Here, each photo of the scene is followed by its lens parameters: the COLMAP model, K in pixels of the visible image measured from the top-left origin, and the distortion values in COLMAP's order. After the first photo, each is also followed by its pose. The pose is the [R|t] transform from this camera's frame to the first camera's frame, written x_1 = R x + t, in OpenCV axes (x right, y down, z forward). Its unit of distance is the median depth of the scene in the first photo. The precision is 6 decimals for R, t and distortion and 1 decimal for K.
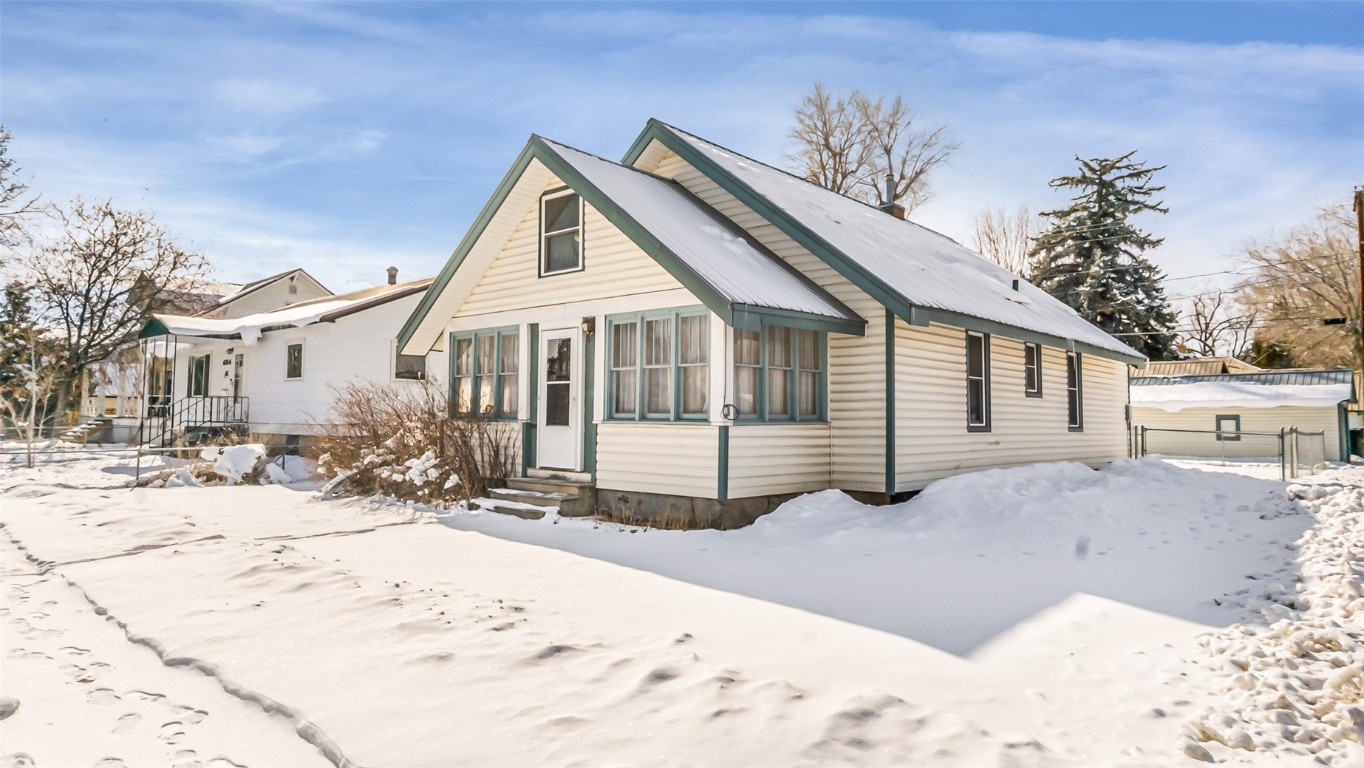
lens RADIAL K [[824.0, 0, 686.1], [0, 824.0, 378.8], [0, 0, 1]] dist [-0.004940, -0.001378]
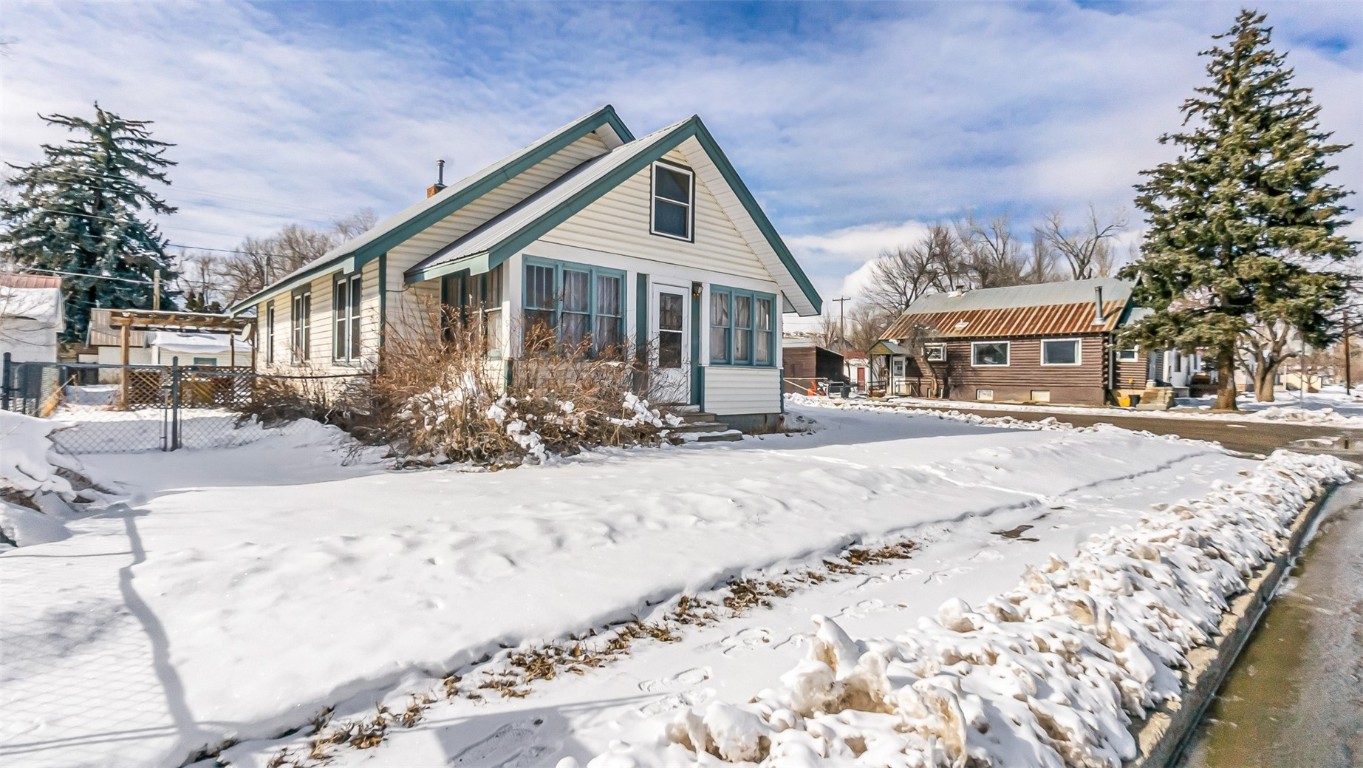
lens RADIAL K [[614.5, 0, 673.9], [0, 614.5, 386.2], [0, 0, 1]] dist [-0.003546, -0.000234]
pose [[0.135771, -0.021170, 0.990514, -1.028969], [-0.065691, 0.997379, 0.030322, 0.056605], [-0.988560, -0.069185, 0.134024, 0.872595]]
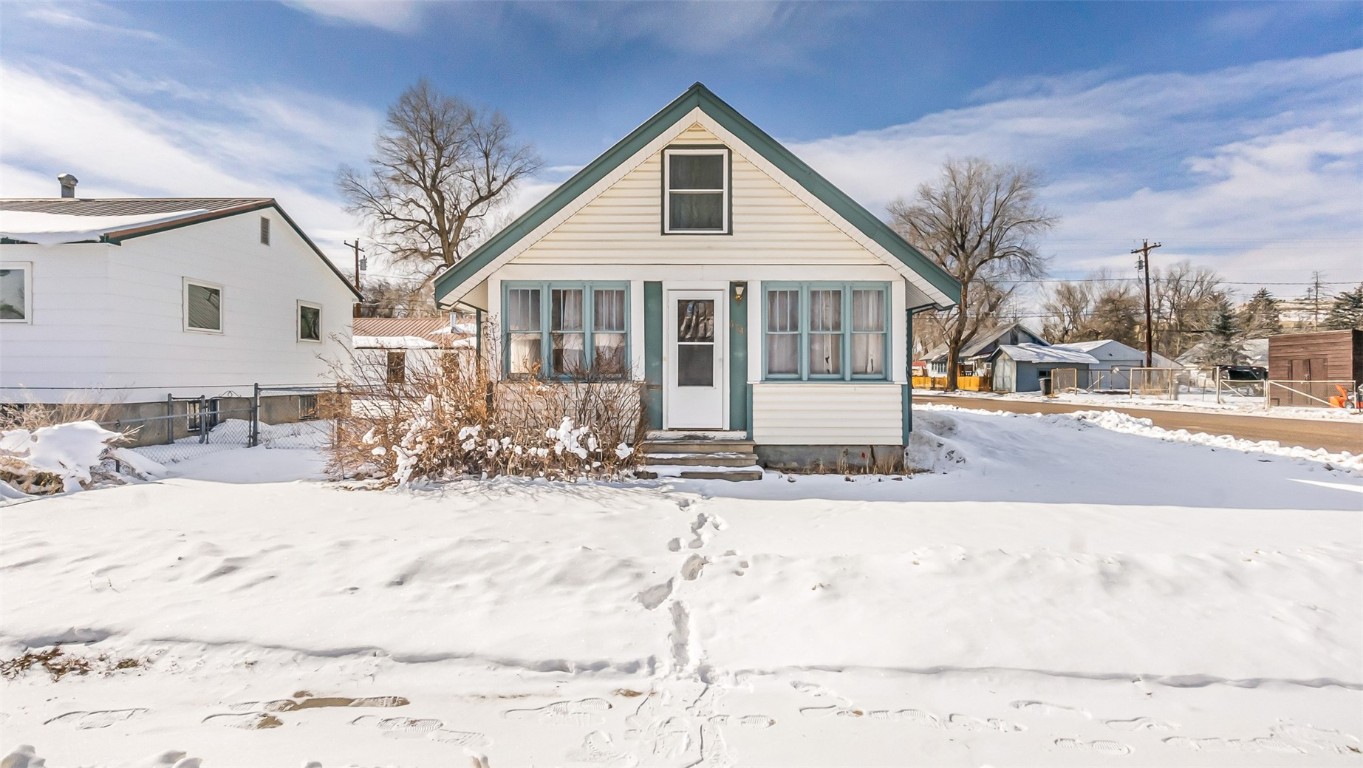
lens RADIAL K [[614.5, 0, 711.9], [0, 614.5, 379.5], [0, 0, 1]] dist [-0.003546, -0.000234]
pose [[0.753628, -0.011868, 0.657194, -0.632091], [-0.028303, 0.998324, 0.050484, 0.010206], [-0.656692, -0.056647, 0.752029, 0.422972]]
